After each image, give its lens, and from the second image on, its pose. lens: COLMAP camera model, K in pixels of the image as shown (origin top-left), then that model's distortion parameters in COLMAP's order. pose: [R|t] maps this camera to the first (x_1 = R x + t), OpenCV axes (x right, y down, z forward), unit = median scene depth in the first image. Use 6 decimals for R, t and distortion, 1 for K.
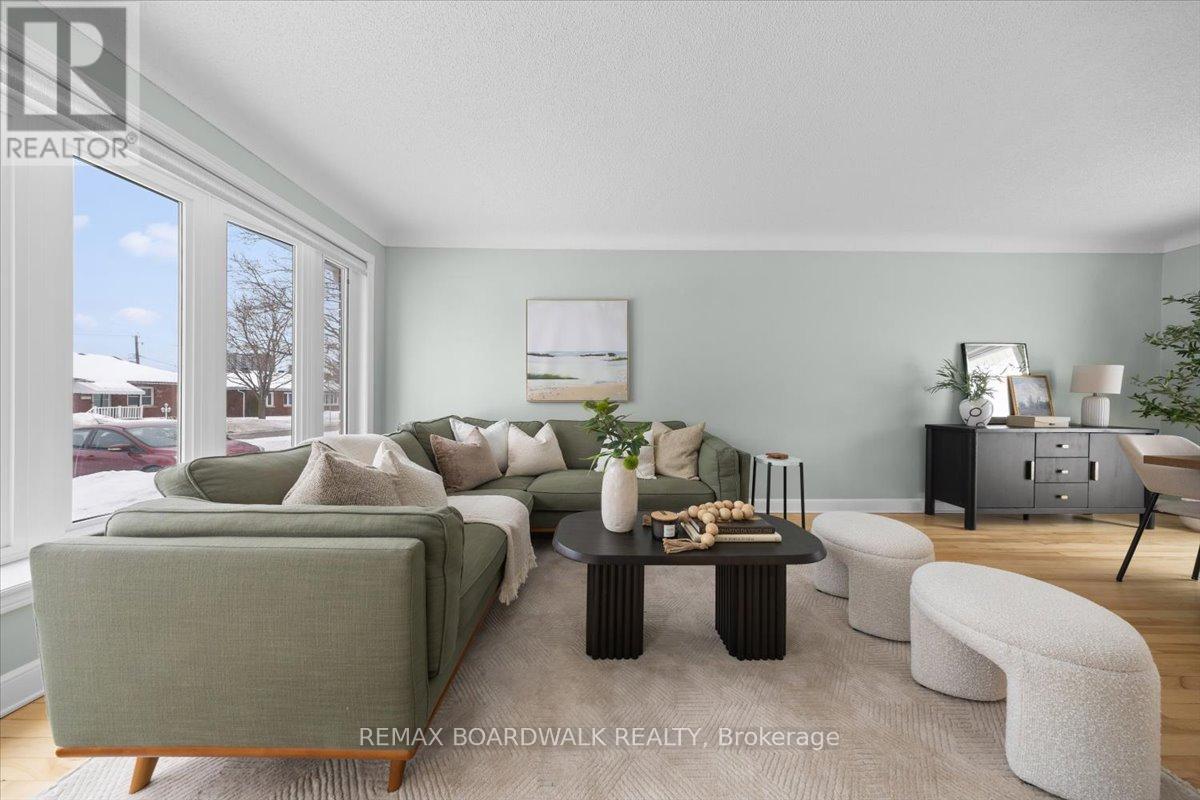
lens RADIAL K [[345.7, 0, 596.8], [0, 345.7, 399.2], [0, 0, 1]] dist [-0.005525, 0.000026]
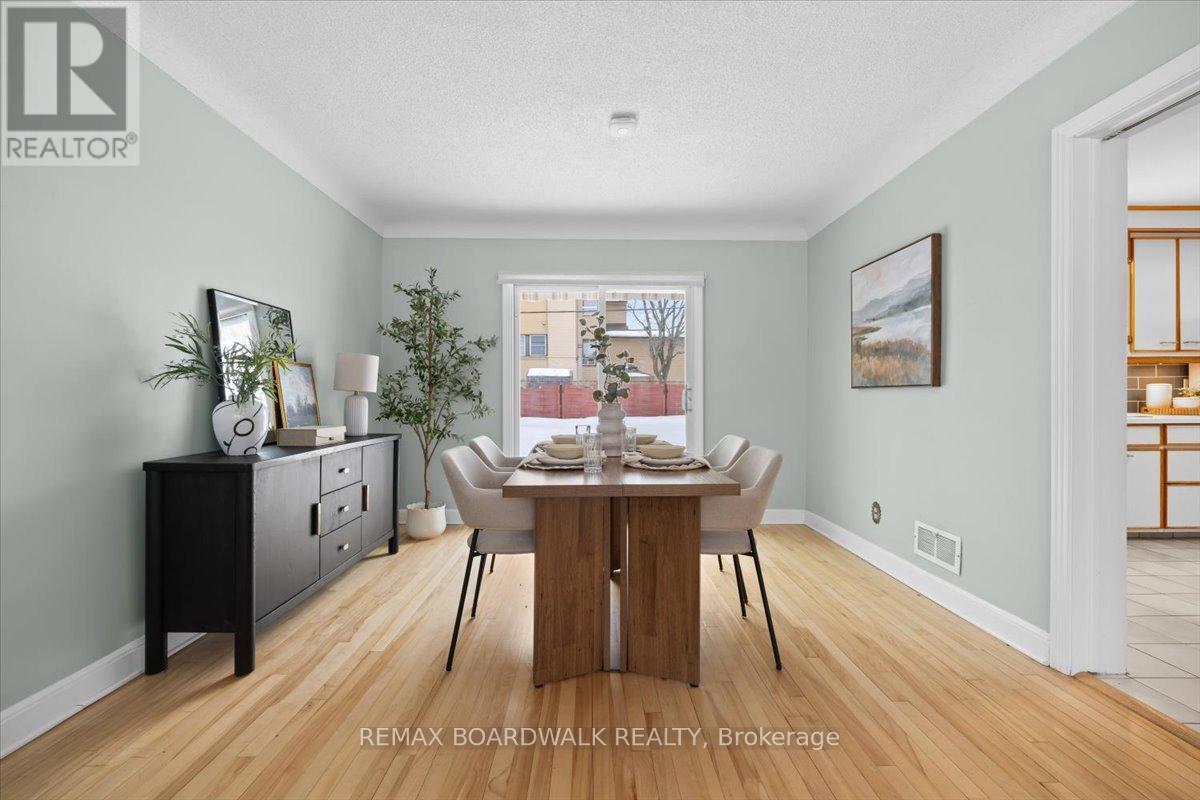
lens RADIAL K [[495.8, 0, 597.4], [0, 495.8, 398.2], [0, 0, 1]] dist [-0.002487, -0.000395]
pose [[-0.006911, -0.003657, 0.999969, 0.382408], [0.004522, 0.999983, 0.003688, -0.004913], [-0.999966, 0.004548, -0.006894, 0.495765]]
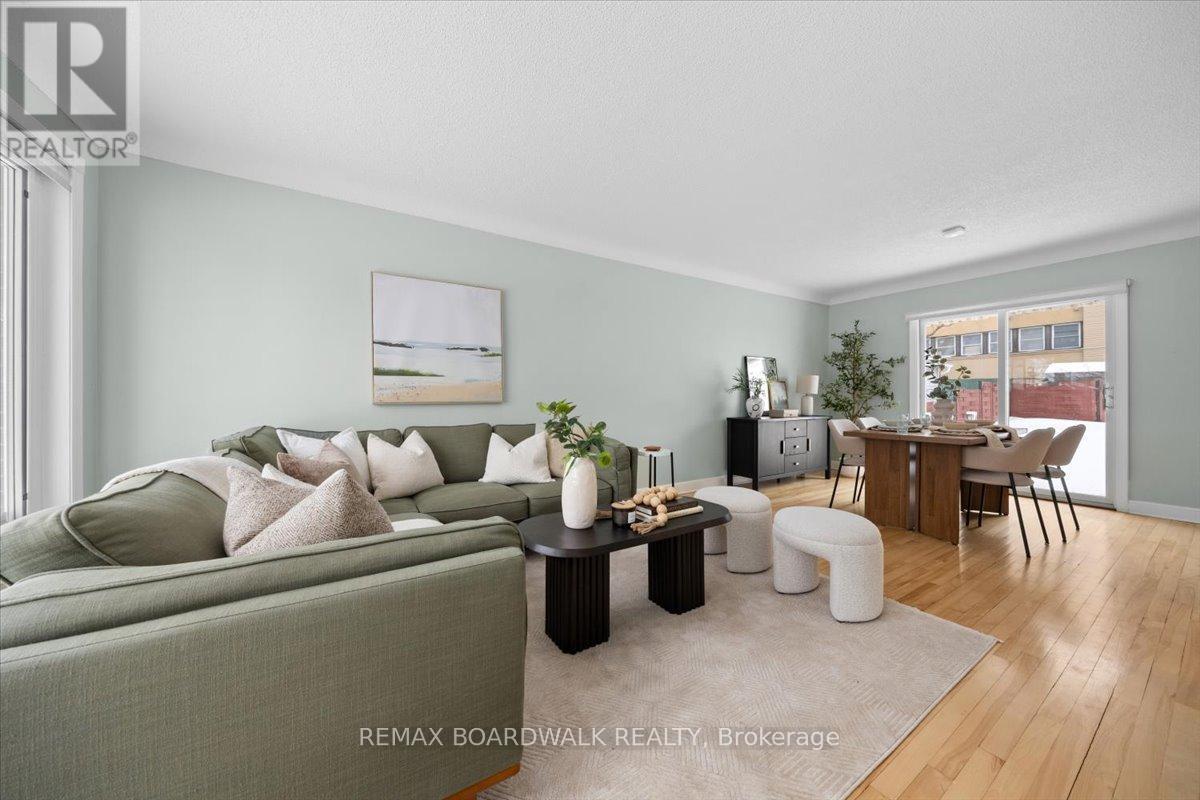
lens RADIAL K [[400.2, 0, 596.5], [0, 400.2, 397.7], [0, 0, 1]] dist [-0.000218, -0.000063]
pose [[0.852620, -0.004767, 0.522510, -0.269003], [0.006767, 0.999975, -0.001919, -0.002269], [-0.522488, 0.005172, 0.852631, -0.024478]]
